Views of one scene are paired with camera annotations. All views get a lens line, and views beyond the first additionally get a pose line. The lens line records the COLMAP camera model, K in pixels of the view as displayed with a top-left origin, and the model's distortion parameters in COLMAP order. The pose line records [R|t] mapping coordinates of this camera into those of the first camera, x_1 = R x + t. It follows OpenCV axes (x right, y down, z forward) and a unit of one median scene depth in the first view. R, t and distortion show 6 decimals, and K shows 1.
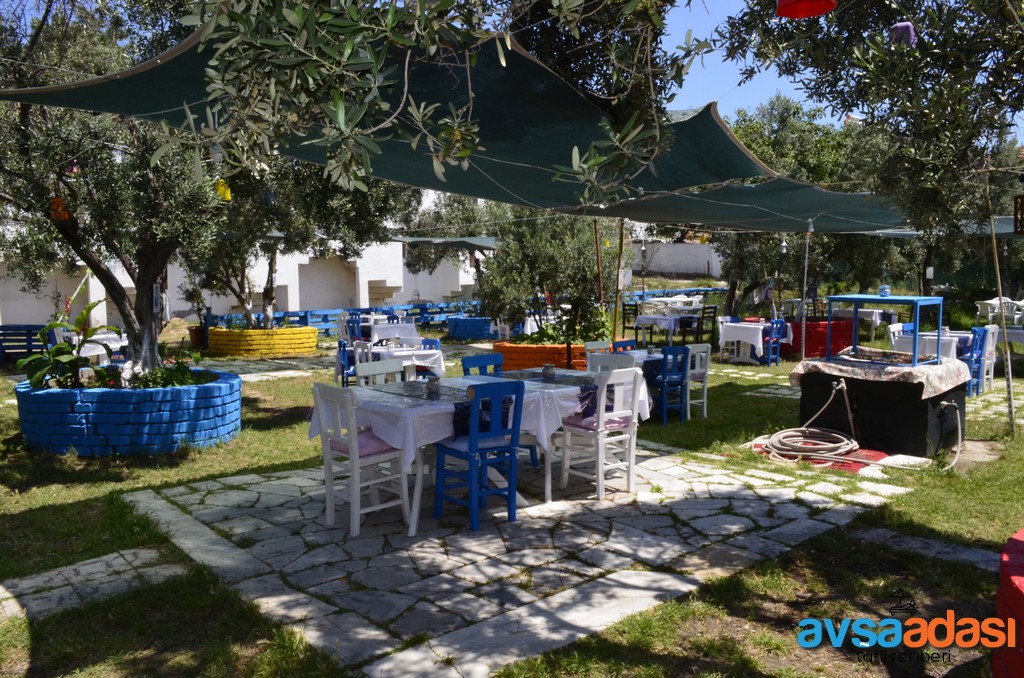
lens RADIAL K [[788.6, 0, 516.8], [0, 788.6, 336.5], [0, 0, 1]] dist [-0.091830, 0.011947]
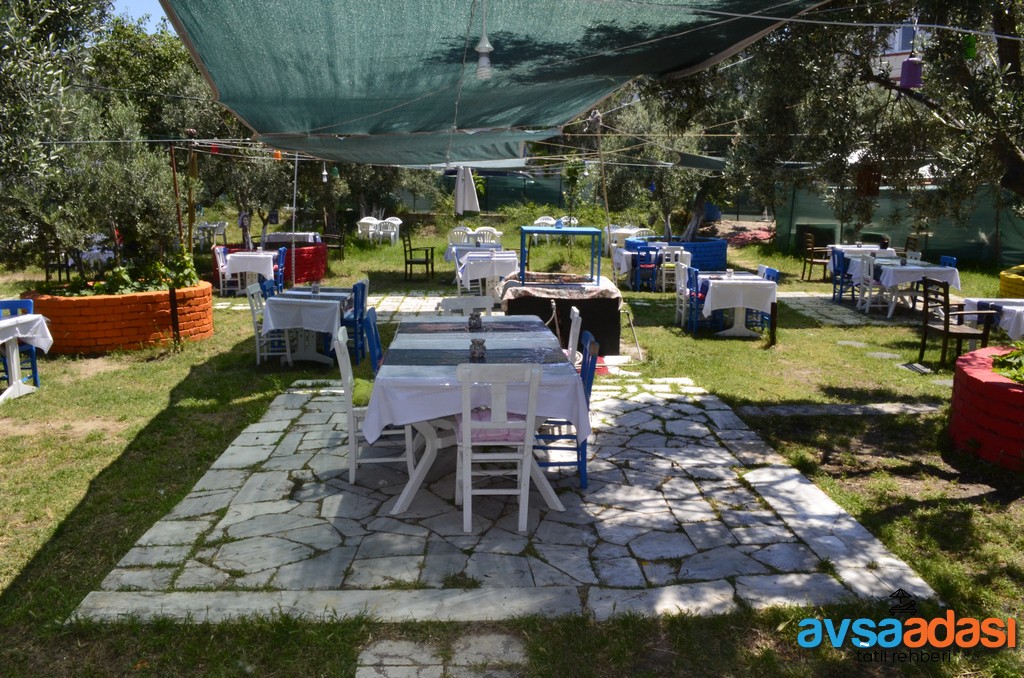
lens RADIAL K [[788.6, 0, 516.8], [0, 788.6, 336.5], [0, 0, 1]] dist [-0.091830, 0.011947]
pose [[0.619398, -0.126536, 0.774812, -0.948051], [0.045210, 0.991037, 0.125707, -0.075140], [-0.783774, -0.042834, 0.619567, 0.520247]]
